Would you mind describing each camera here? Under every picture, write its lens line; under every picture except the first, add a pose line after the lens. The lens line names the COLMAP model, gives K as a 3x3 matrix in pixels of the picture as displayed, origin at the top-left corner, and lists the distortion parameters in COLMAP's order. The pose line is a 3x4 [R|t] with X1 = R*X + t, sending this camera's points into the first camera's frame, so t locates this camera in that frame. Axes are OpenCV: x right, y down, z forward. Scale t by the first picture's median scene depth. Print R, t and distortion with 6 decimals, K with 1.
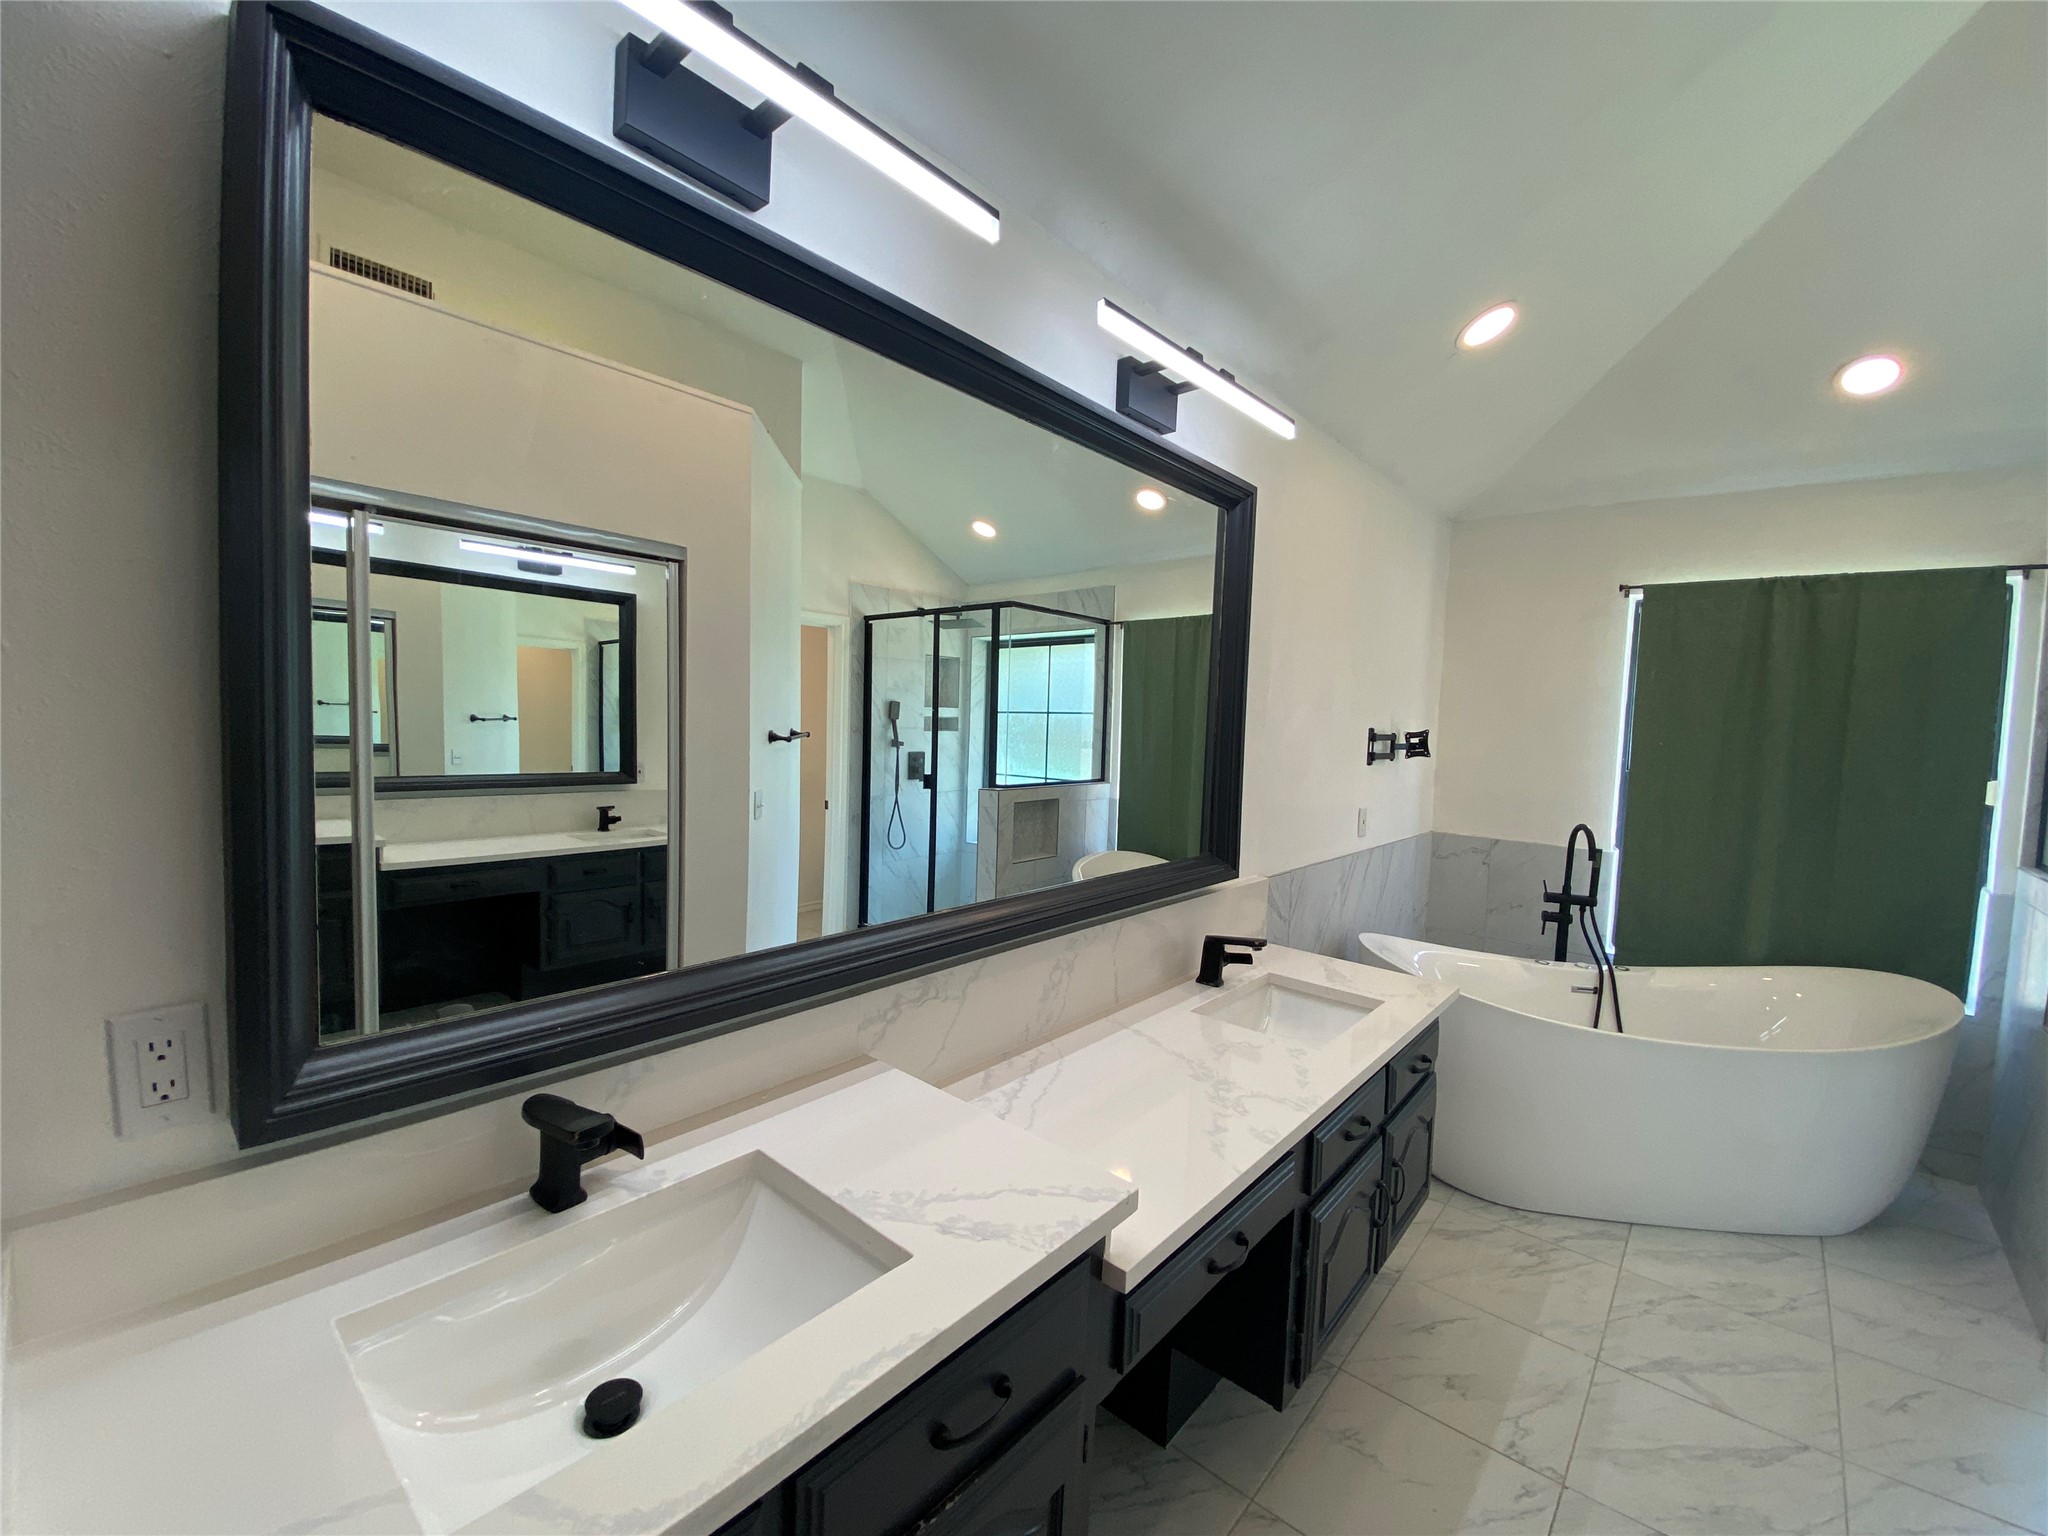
lens RADIAL K [[834.7, 0, 1016.1], [0, 834.7, 764.0], [0, 0, 1]] dist [0.022678, -0.021648]
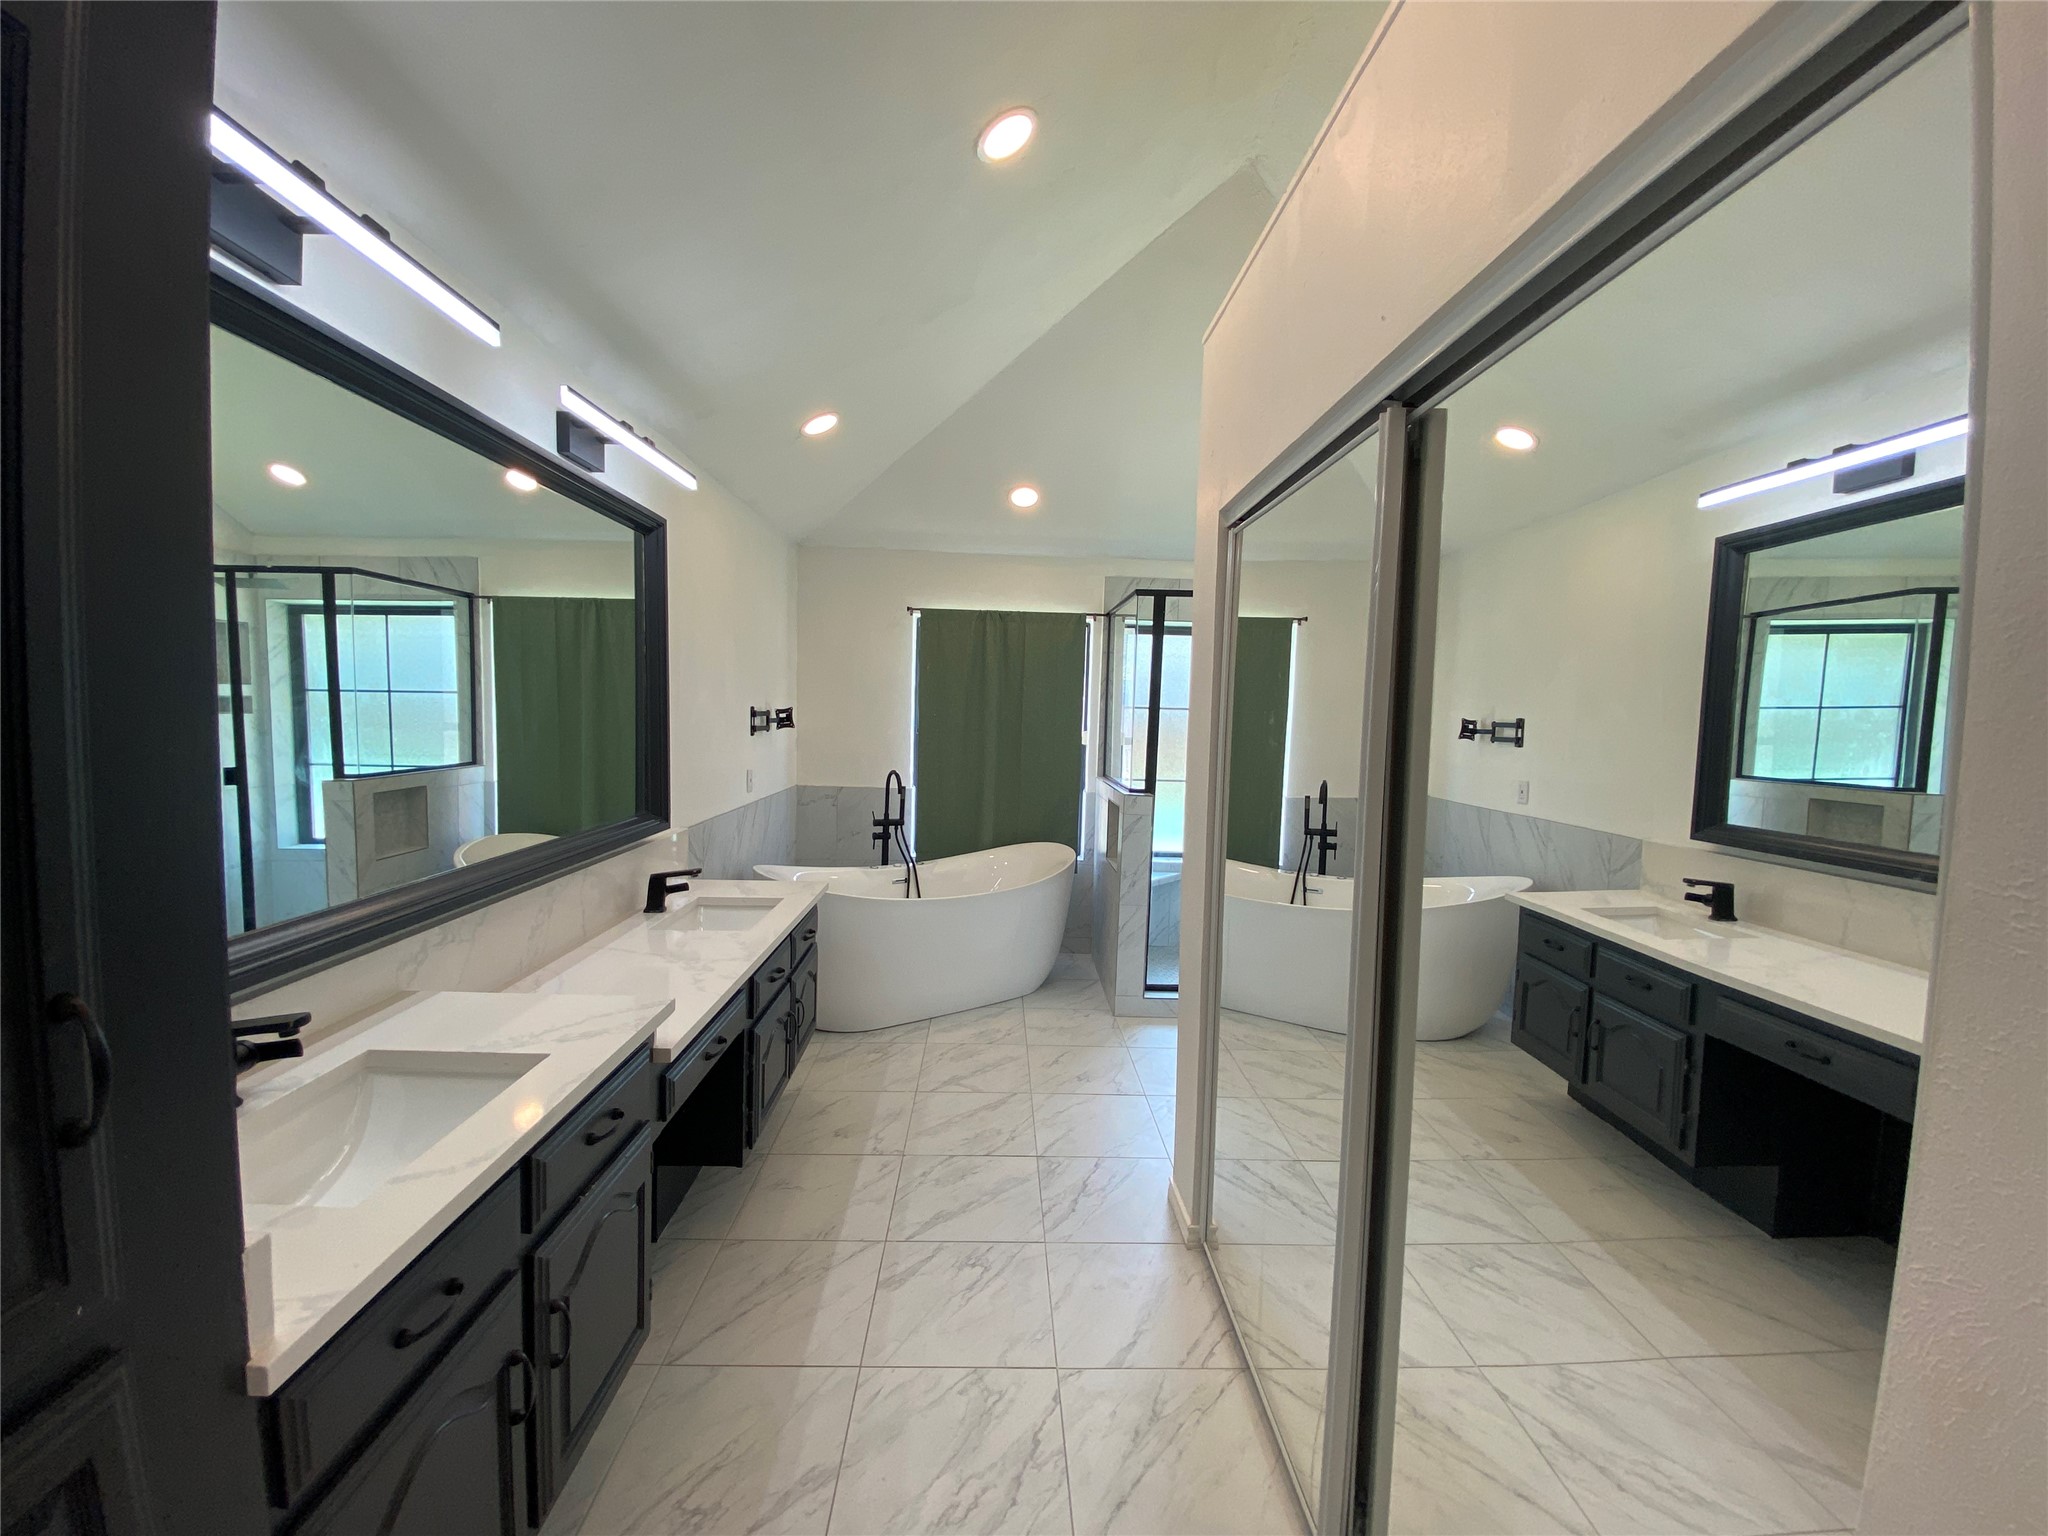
lens RADIAL K [[814.3, 0, 1024.0], [0, 814.3, 768.0], [0, 0, 1]] dist [0.007818, -0.019806]
pose [[0.729498, -0.064906, 0.680896, -0.134919], [0.037244, 0.997780, 0.055210, -0.002714], [-0.682968, -0.014916, 0.730296, -0.206069]]
